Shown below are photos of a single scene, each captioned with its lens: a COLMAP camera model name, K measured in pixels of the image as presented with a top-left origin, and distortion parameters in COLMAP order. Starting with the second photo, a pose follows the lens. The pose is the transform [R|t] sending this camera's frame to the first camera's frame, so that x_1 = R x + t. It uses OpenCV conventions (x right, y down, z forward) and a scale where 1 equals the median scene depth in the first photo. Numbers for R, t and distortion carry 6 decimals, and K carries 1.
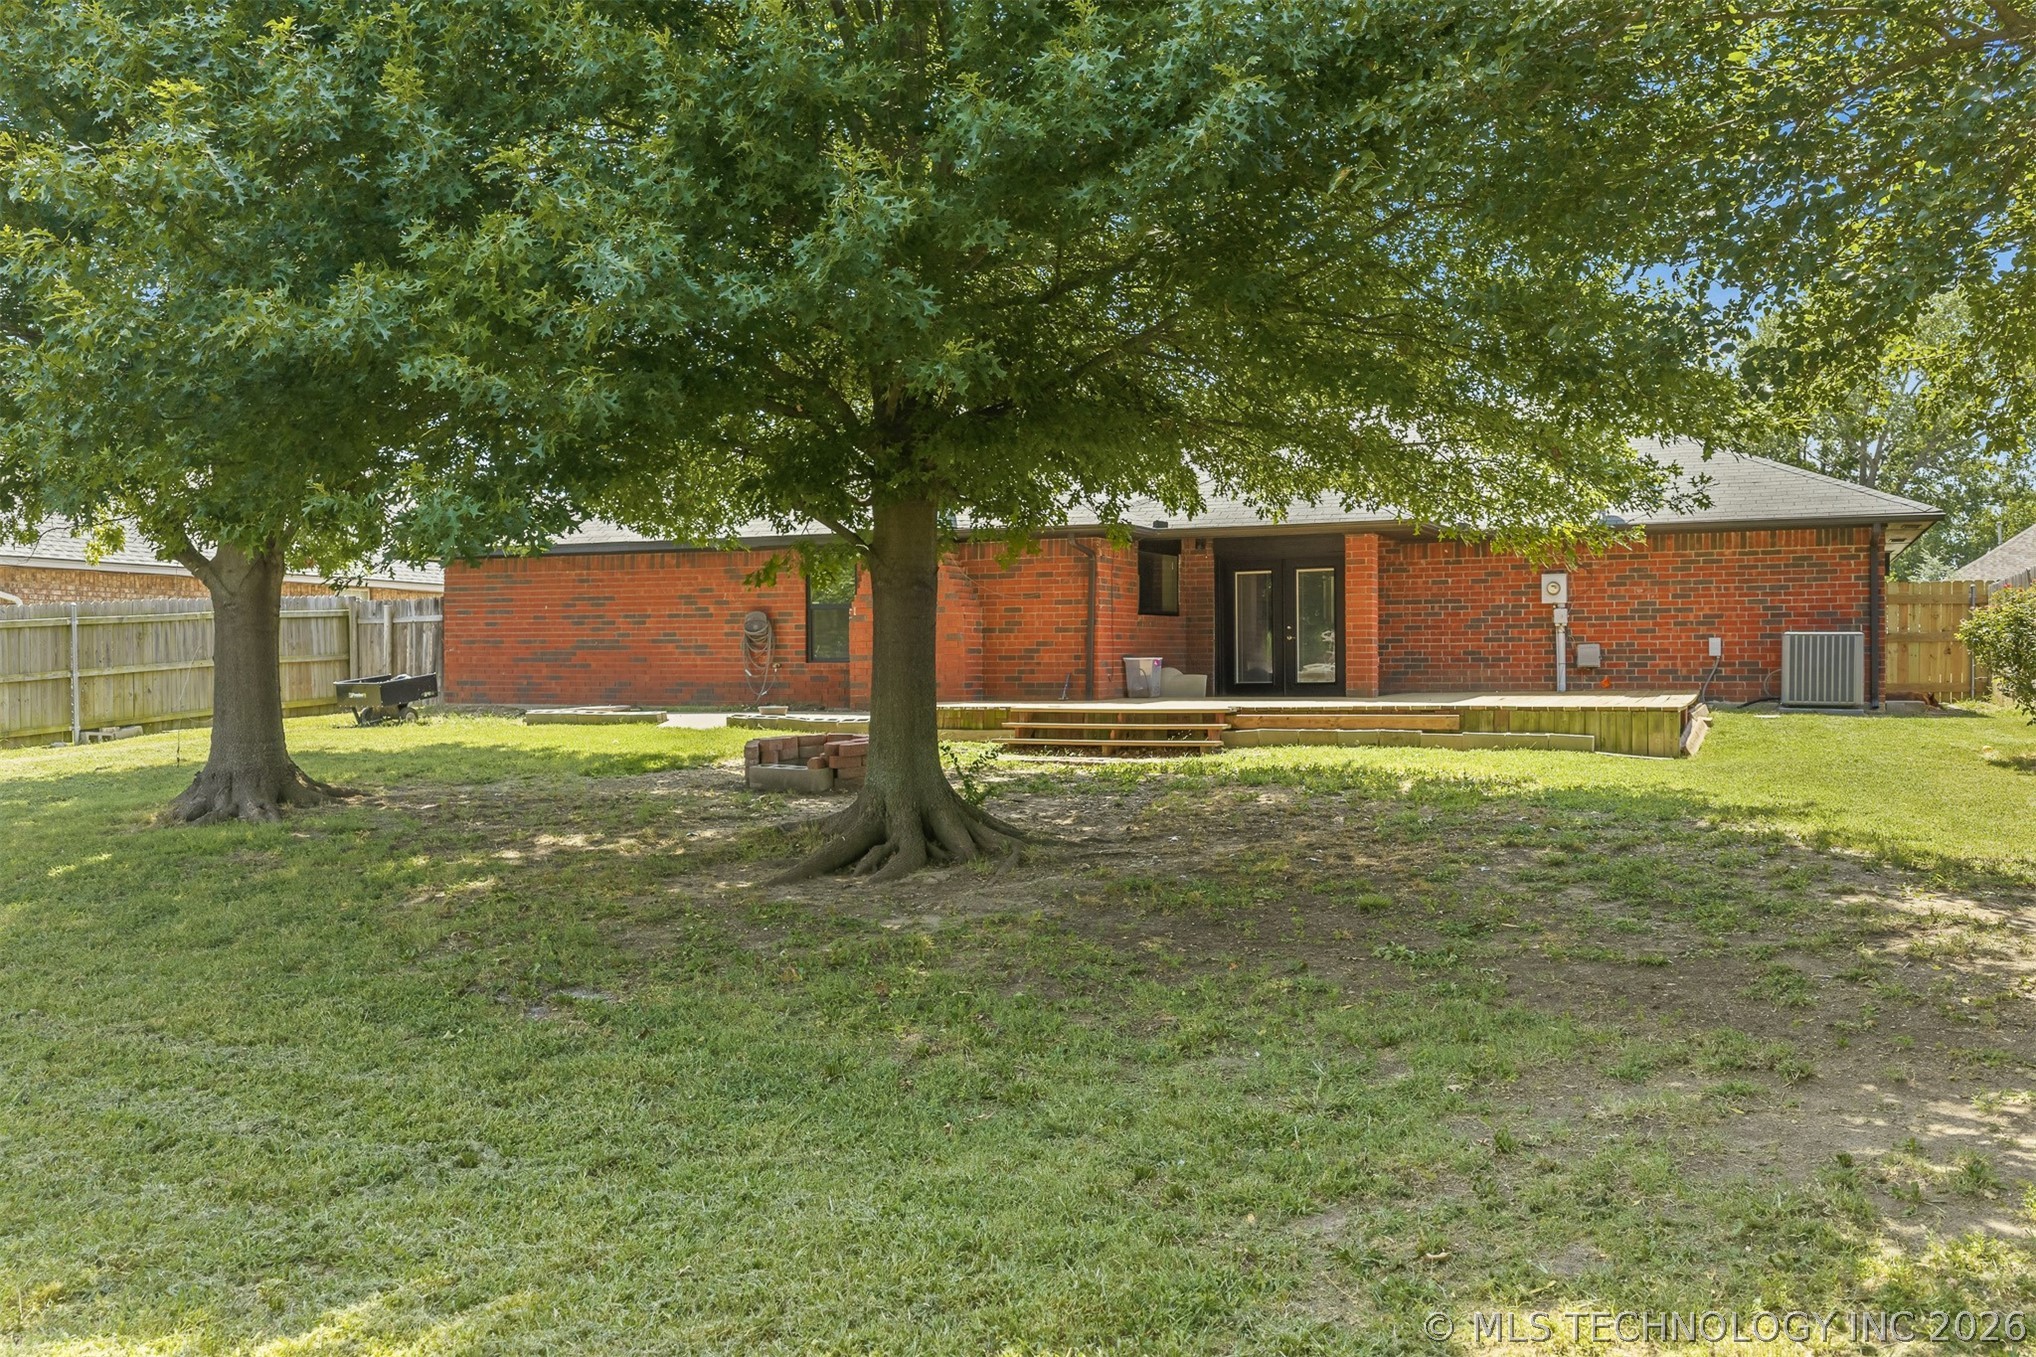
lens RADIAL K [[1710.0, 0, 987.6], [0, 1710.0, 771.6], [0, 0, 1]] dist [0.015544, -0.013894]
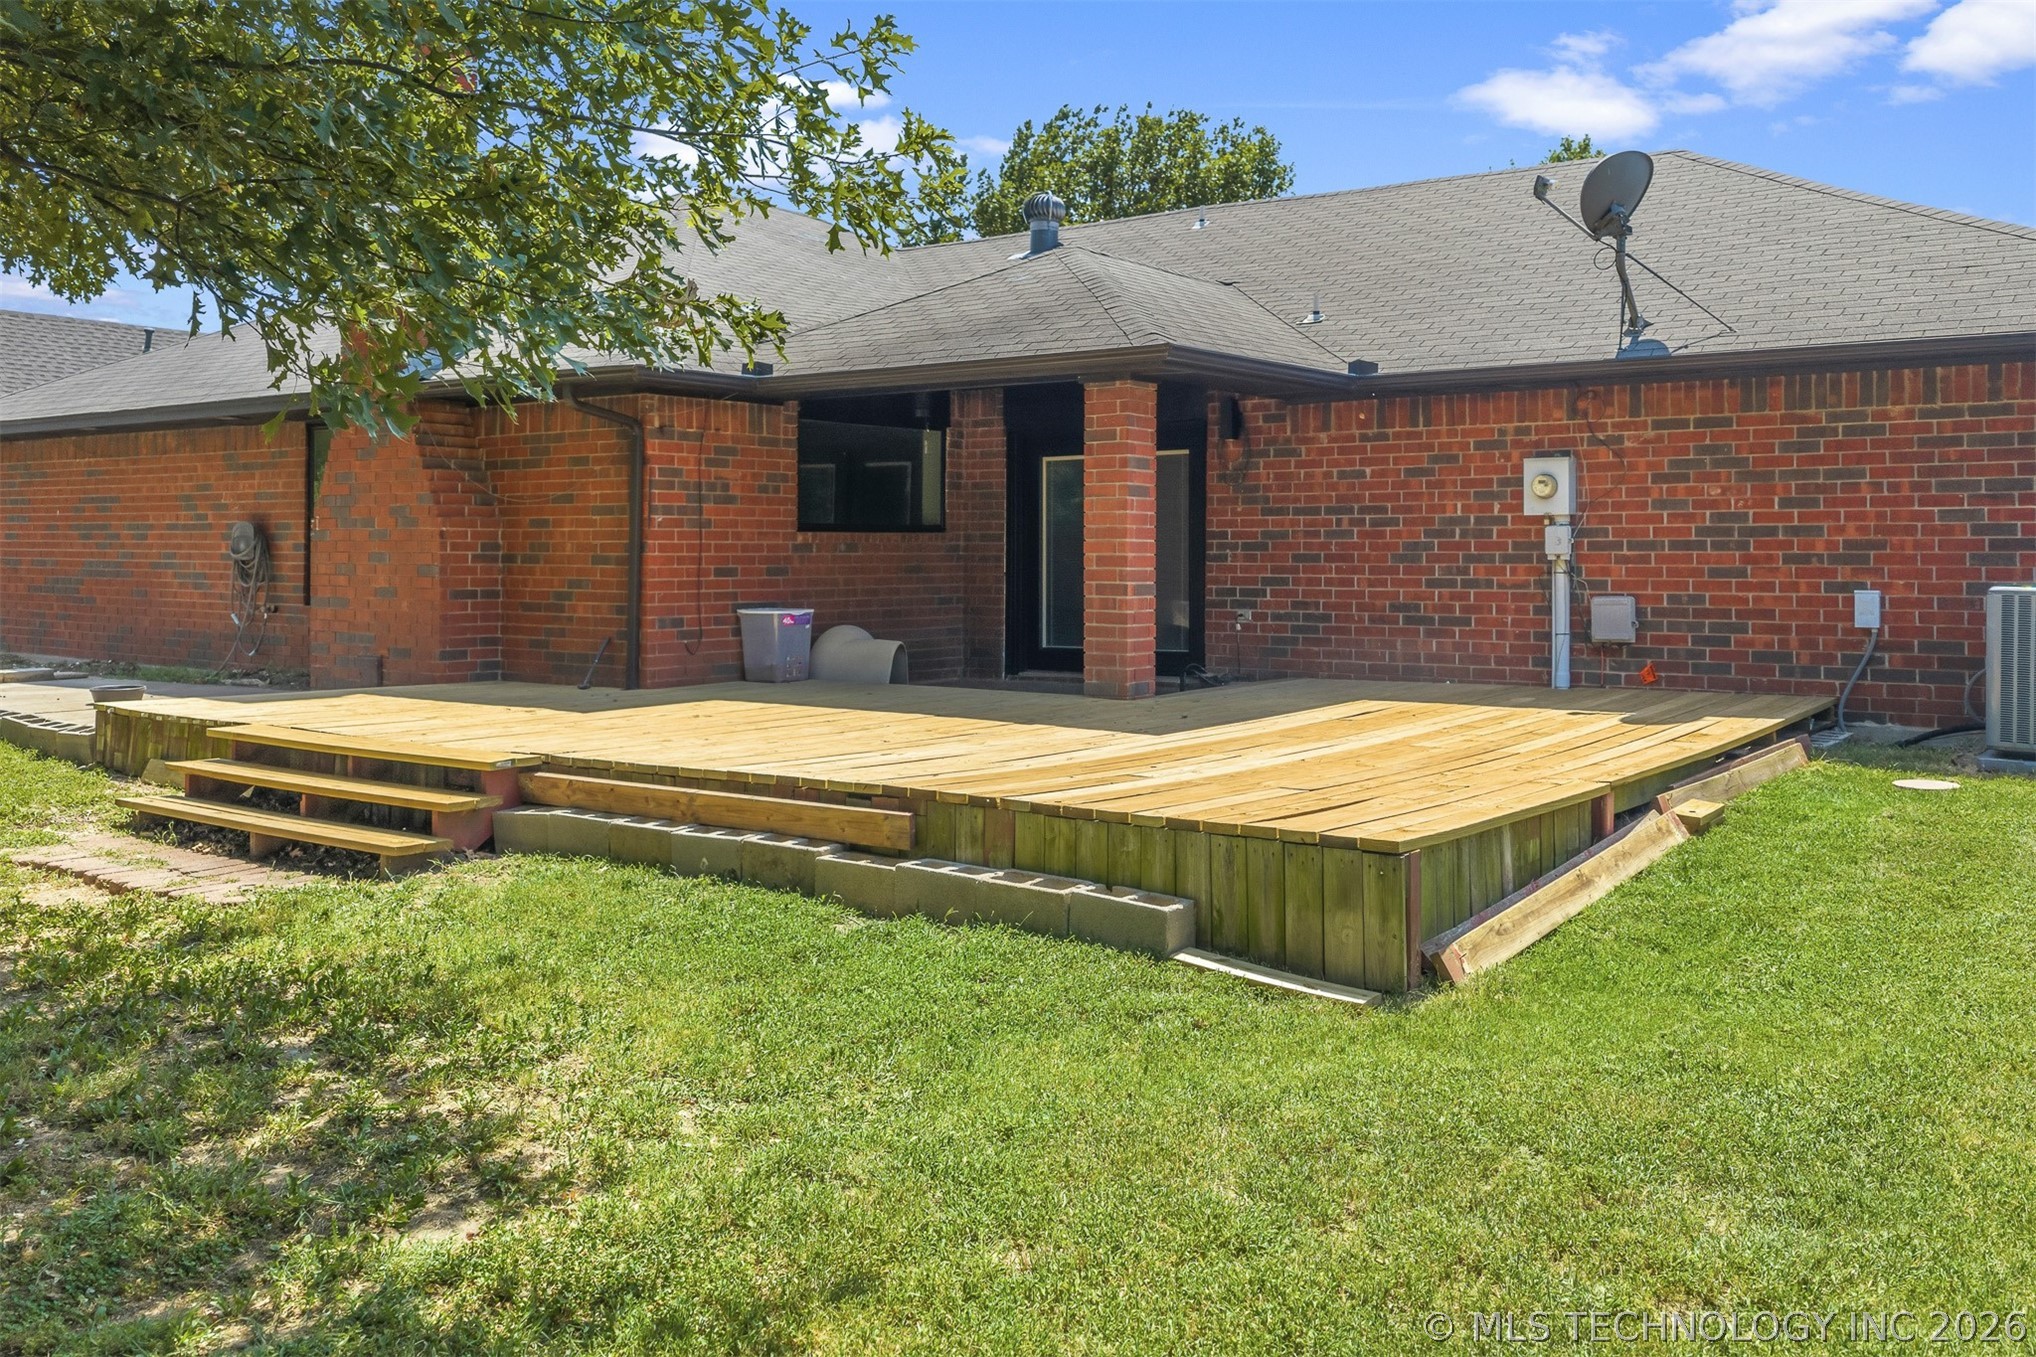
lens RADIAL K [[1710.0, 0, 1010.4], [0, 1710.0, 663.4], [0, 0, 1]] dist [0.015544, -0.013894]
pose [[0.976099, 0.022525, -0.216158, 0.255756], [-0.022565, 0.999743, 0.002284, -0.046242], [0.216154, 0.002648, 0.976356, 0.417019]]
